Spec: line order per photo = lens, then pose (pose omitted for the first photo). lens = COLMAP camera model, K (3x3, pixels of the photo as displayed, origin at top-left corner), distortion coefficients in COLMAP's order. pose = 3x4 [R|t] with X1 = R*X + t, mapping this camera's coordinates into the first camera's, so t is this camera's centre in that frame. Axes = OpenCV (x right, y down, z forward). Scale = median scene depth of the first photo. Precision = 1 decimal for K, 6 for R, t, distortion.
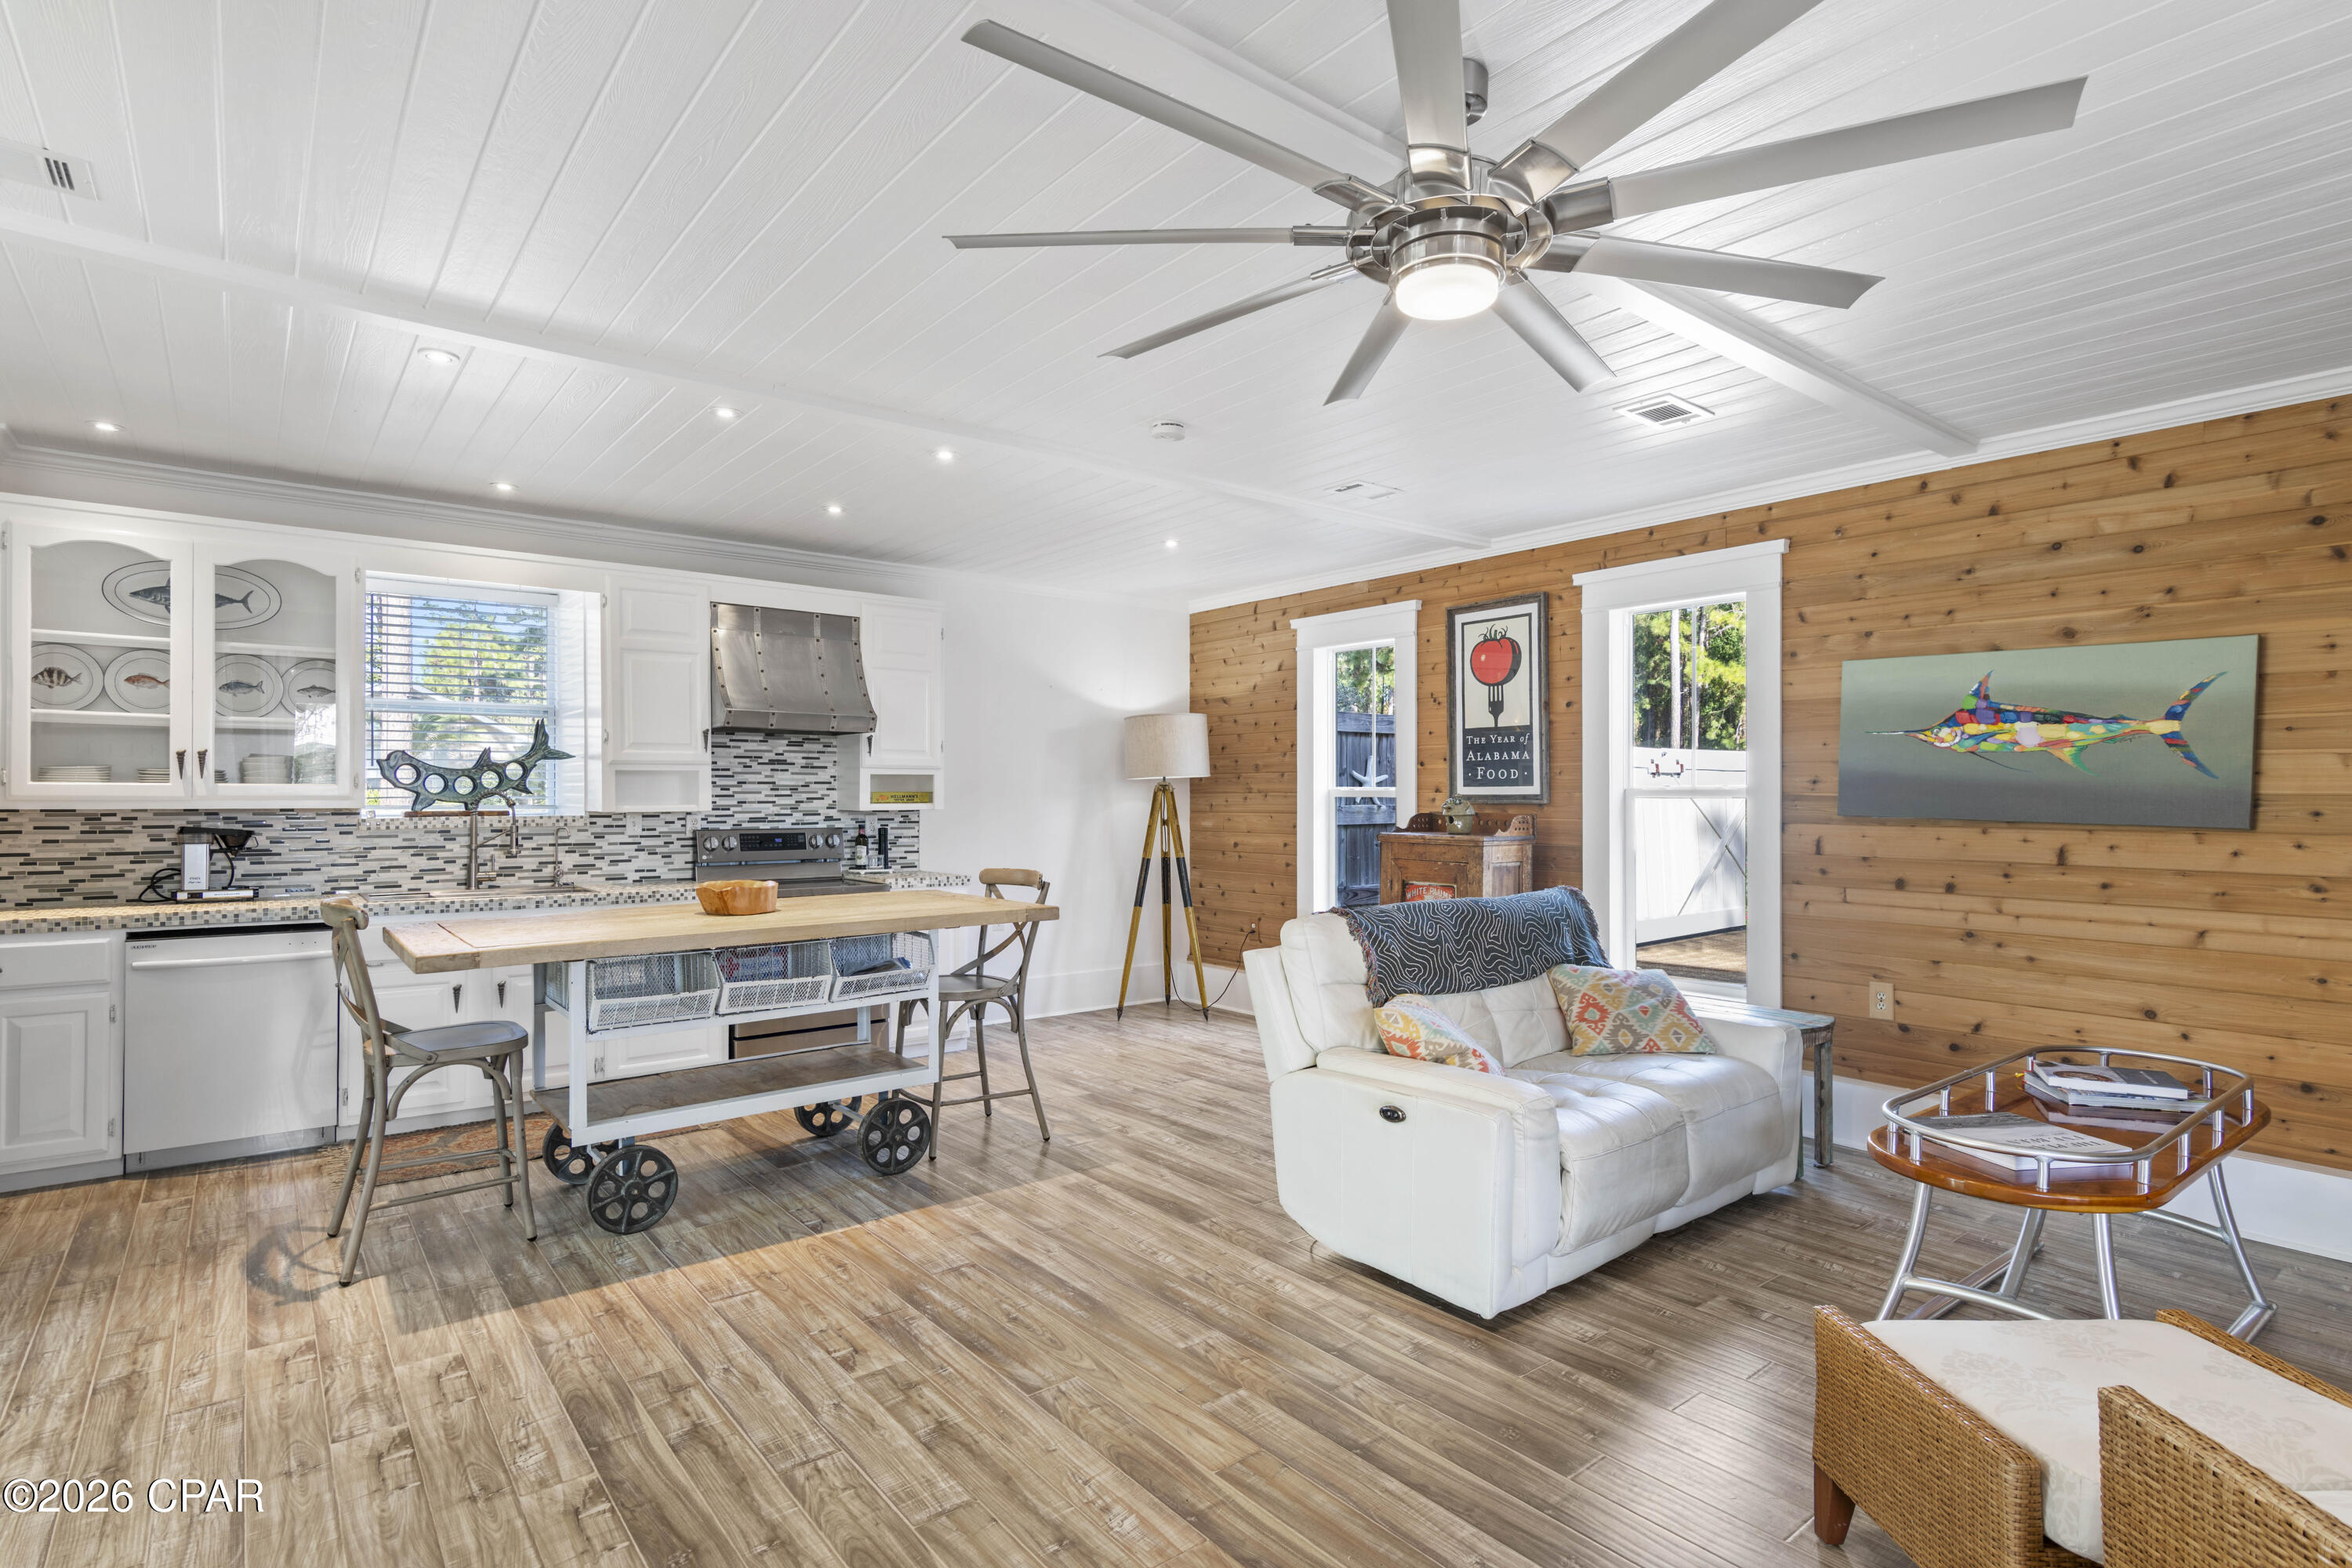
lens RADIAL K [[1160.2, 0, 1171.7], [0, 1160.2, 791.2], [0, 0, 1]] dist [0.003508, 0.000069]
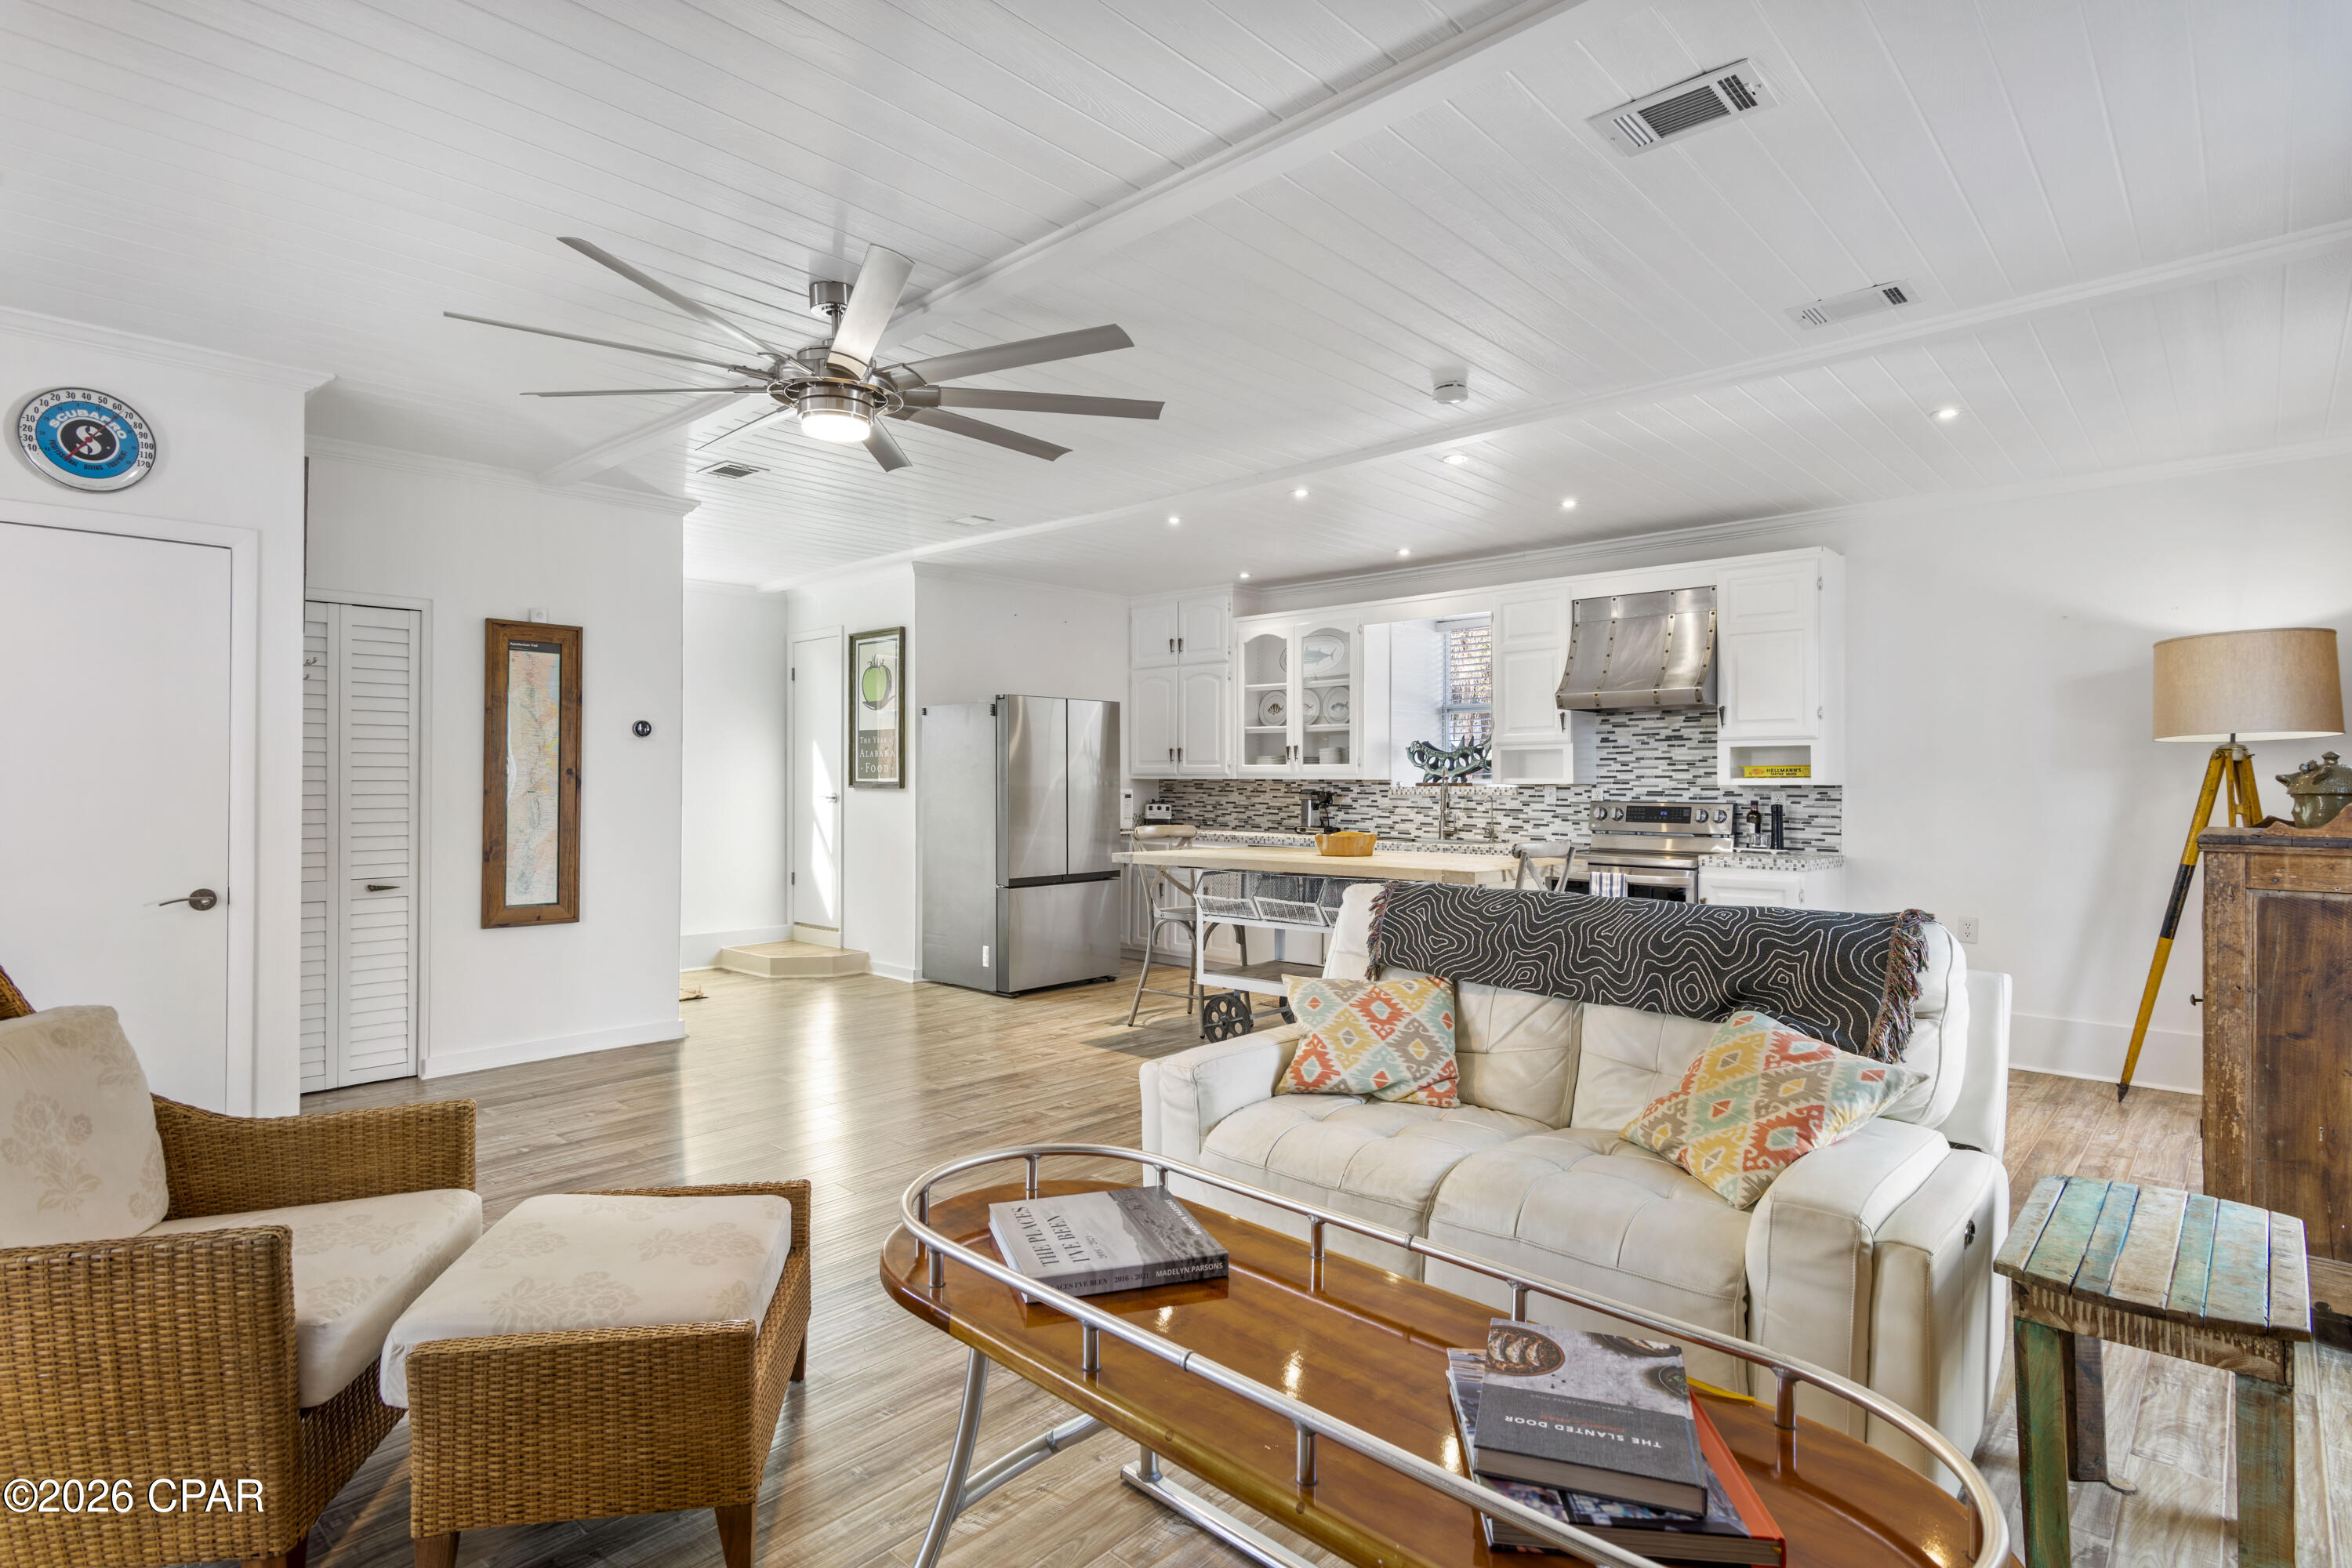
lens RADIAL K [[1160.2, 0, 1175.4], [0, 1160.2, 759.2], [0, 0, 1]] dist [0.003508, 0.000069]
pose [[0.150717, -0.018522, -0.988403, 0.819680], [0.000134, 0.999825, -0.018716, 0.017454], [0.988577, 0.002689, 0.150693, 0.546817]]
